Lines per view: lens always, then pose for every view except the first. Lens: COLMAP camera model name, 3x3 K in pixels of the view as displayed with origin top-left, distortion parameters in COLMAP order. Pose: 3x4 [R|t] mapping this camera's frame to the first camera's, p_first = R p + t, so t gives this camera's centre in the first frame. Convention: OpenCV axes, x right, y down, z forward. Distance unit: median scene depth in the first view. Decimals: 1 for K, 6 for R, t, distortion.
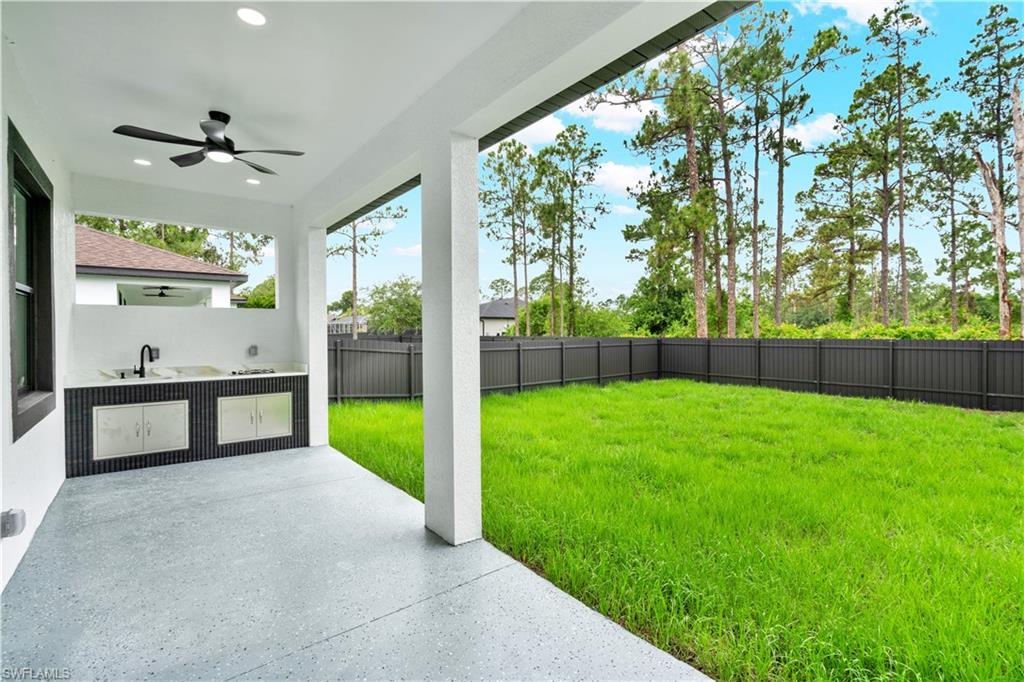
lens RADIAL K [[465.1, 0, 520.2], [0, 465.1, 336.4], [0, 0, 1]] dist [-0.008976, 0.001126]
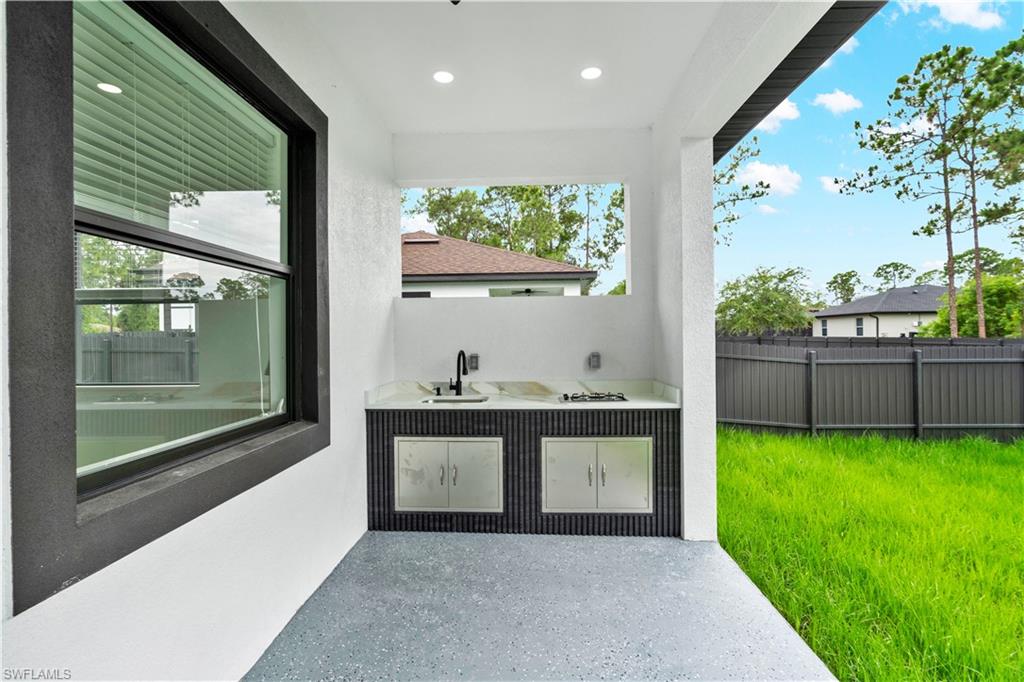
lens RADIAL K [[456.2, 0, 511.6], [0, 456.2, 335.1], [0, 0, 1]] dist [-0.001666, 0.000304]
pose [[0.747212, -0.004229, -0.664572, -0.273235], [0.000022, 0.999980, -0.006338, -0.001174], [0.664585, 0.004721, 0.747197, 0.511648]]
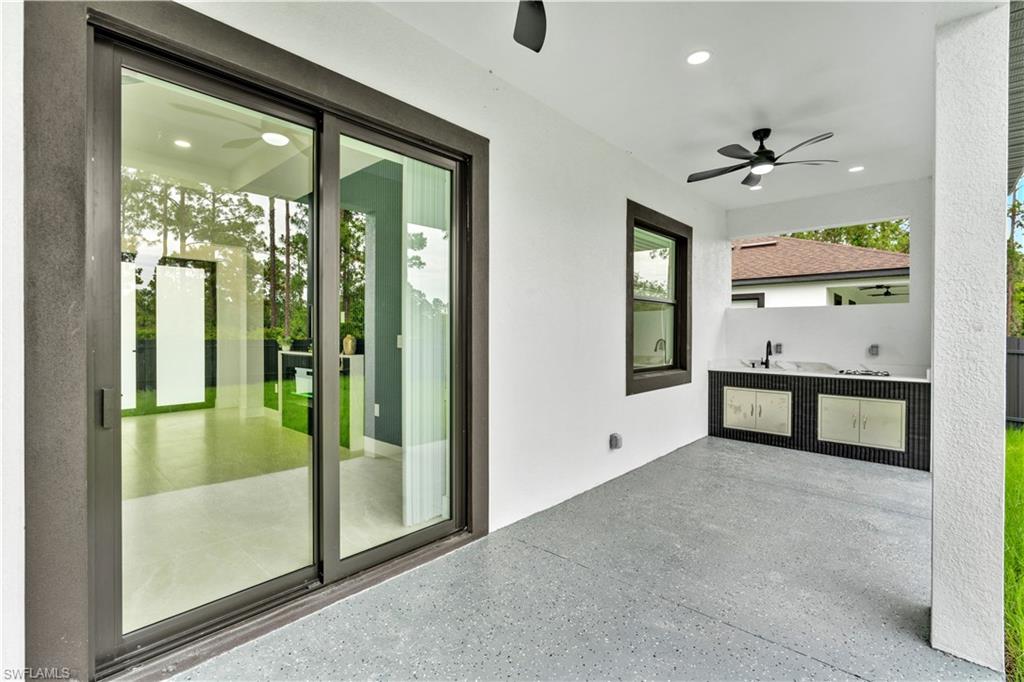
lens RADIAL K [[465.1, 0, 515.1], [0, 465.1, 337.3], [0, 0, 1]] dist [-0.008976, 0.001126]
pose [[0.151872, 0.014926, -0.988288, 0.251393], [-0.013776, 0.999821, 0.012983, 0.003030], [0.988304, 0.011643, 0.152050, 0.181220]]
